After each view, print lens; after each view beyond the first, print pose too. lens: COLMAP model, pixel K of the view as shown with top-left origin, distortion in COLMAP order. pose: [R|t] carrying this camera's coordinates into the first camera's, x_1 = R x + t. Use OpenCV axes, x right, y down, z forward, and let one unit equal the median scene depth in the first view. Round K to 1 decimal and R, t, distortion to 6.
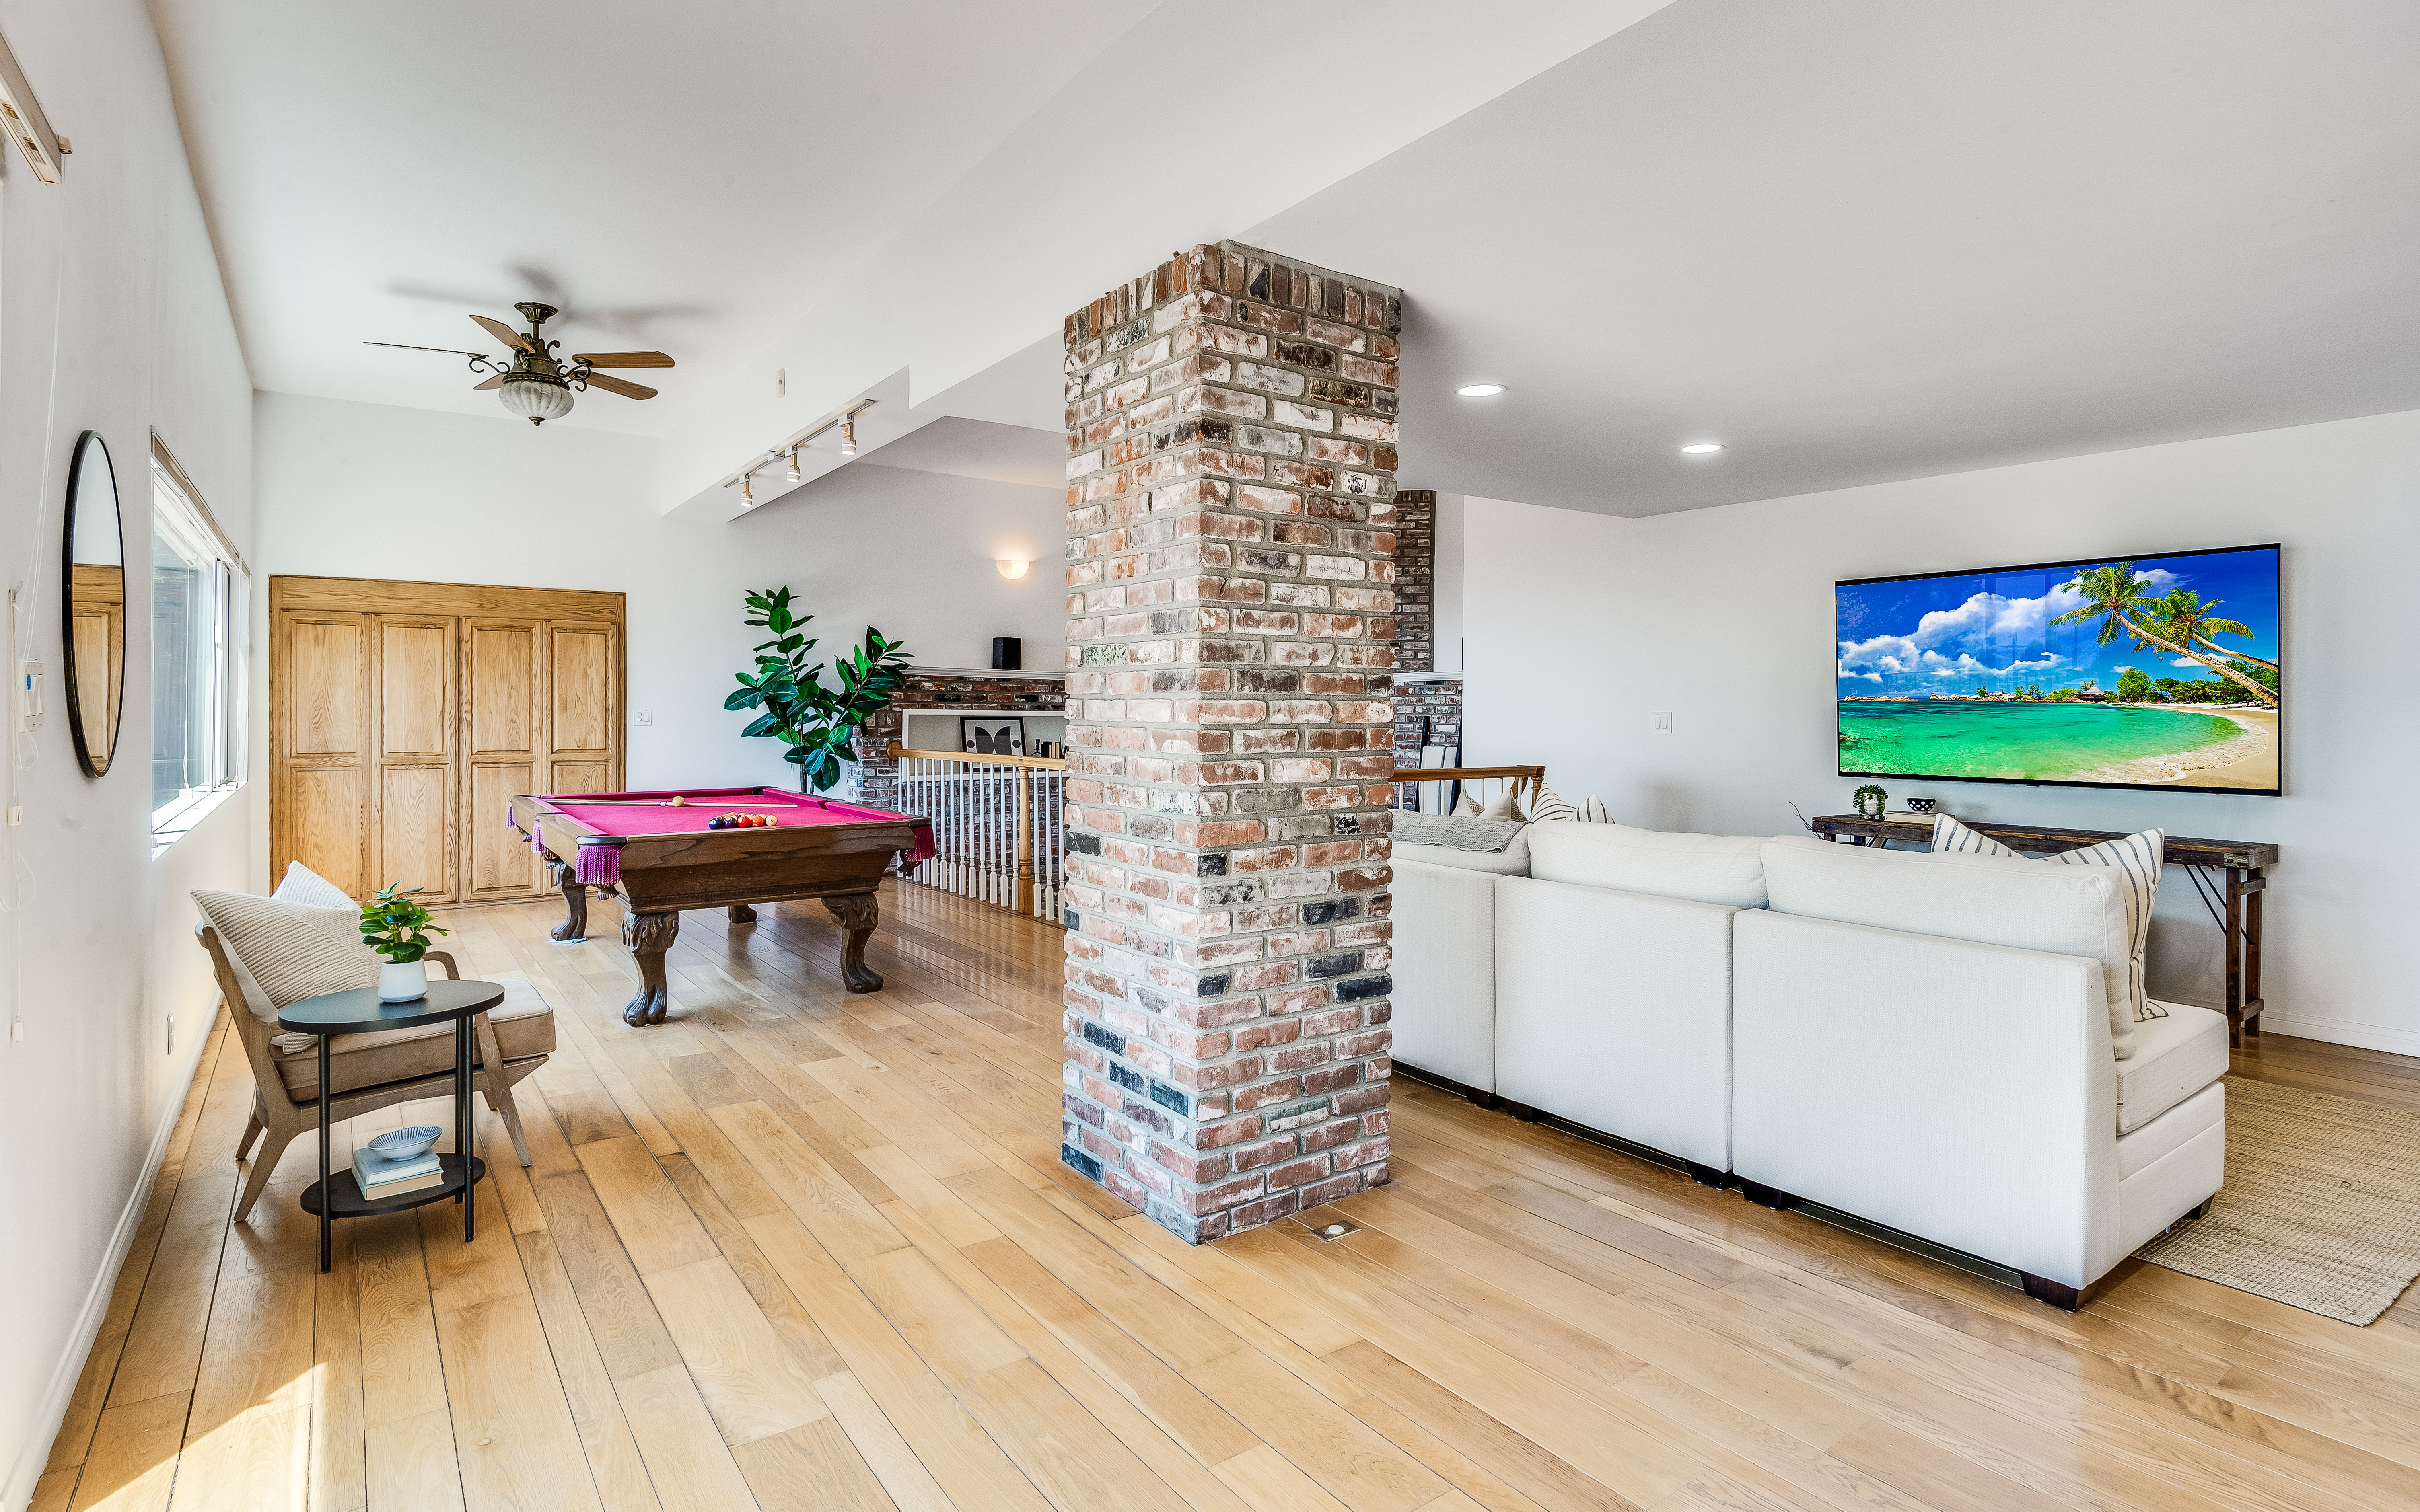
lens RADIAL K [[1202.7, 0, 1209.2], [0, 1202.7, 723.4], [0, 0, 1]] dist [0.013800, -0.000242]
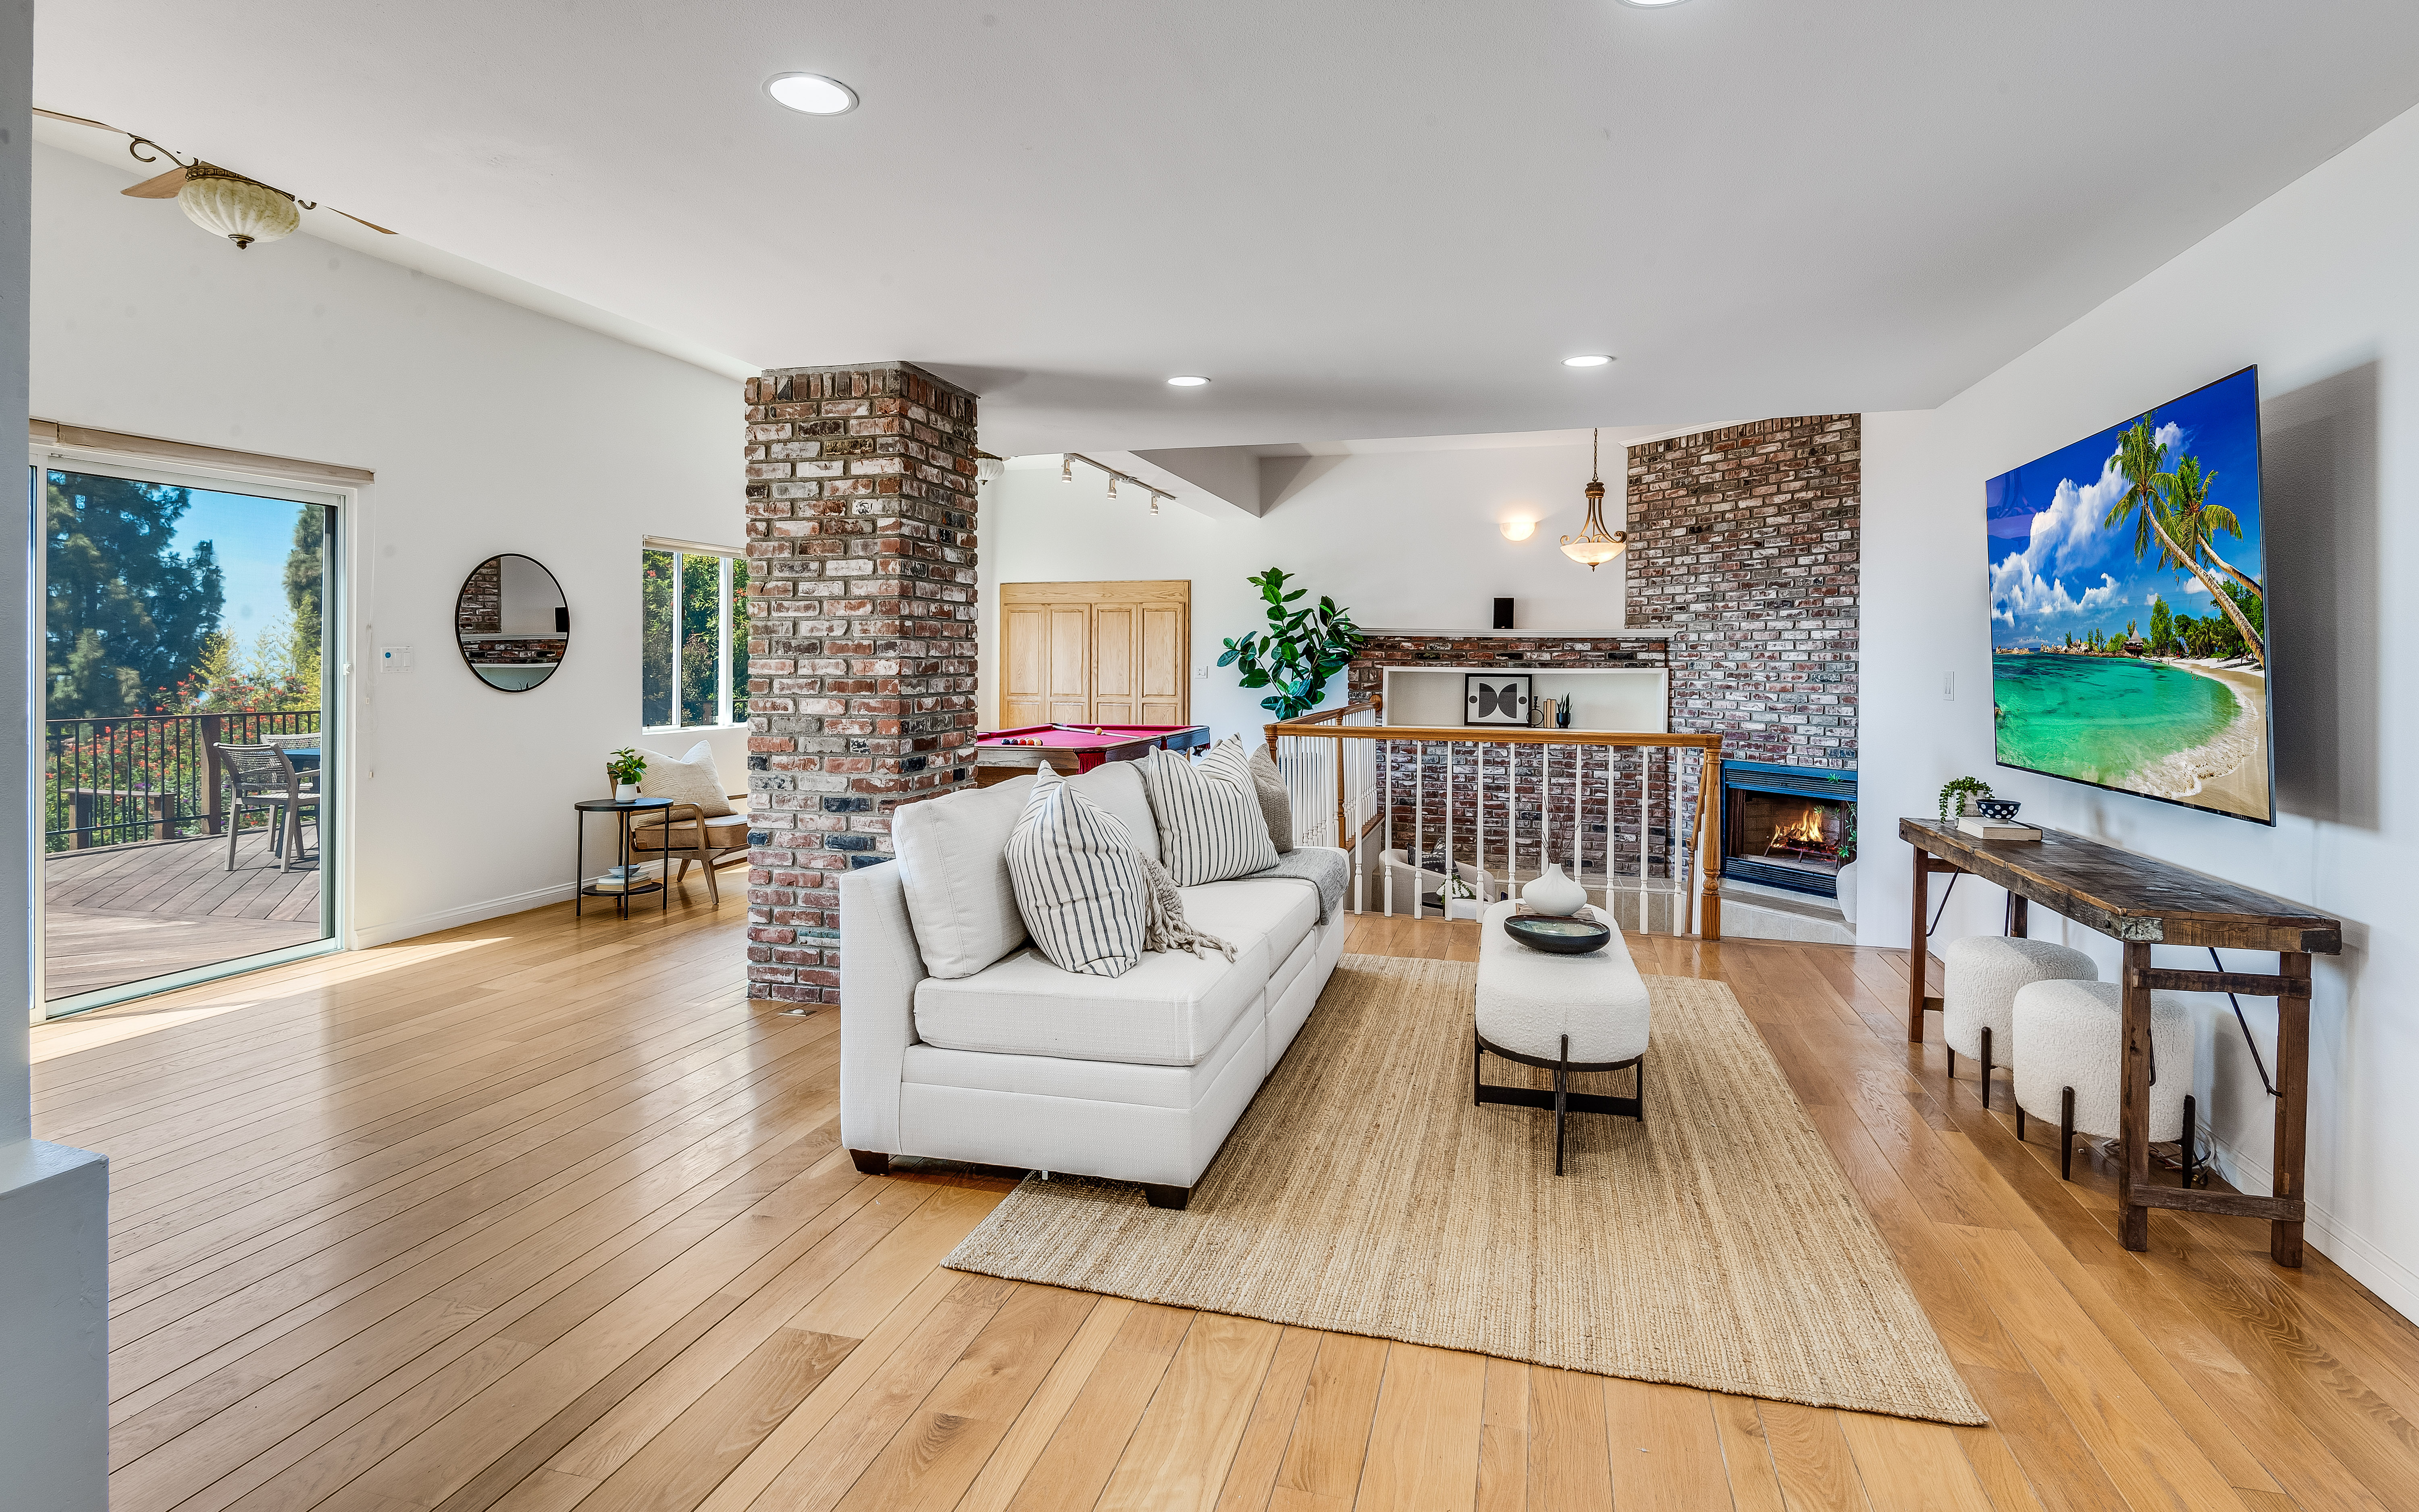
lens RADIAL K [[1242.5, 0, 1215.2], [0, 1242.5, 675.2], [0, 0, 1]] dist [0.000526, 0.000028]
pose [[0.628948, 0.005075, -0.777431, 1.550332], [-0.009501, 0.999954, -0.001159, -0.002225], [0.777389, 0.008115, 0.628968, 0.405575]]
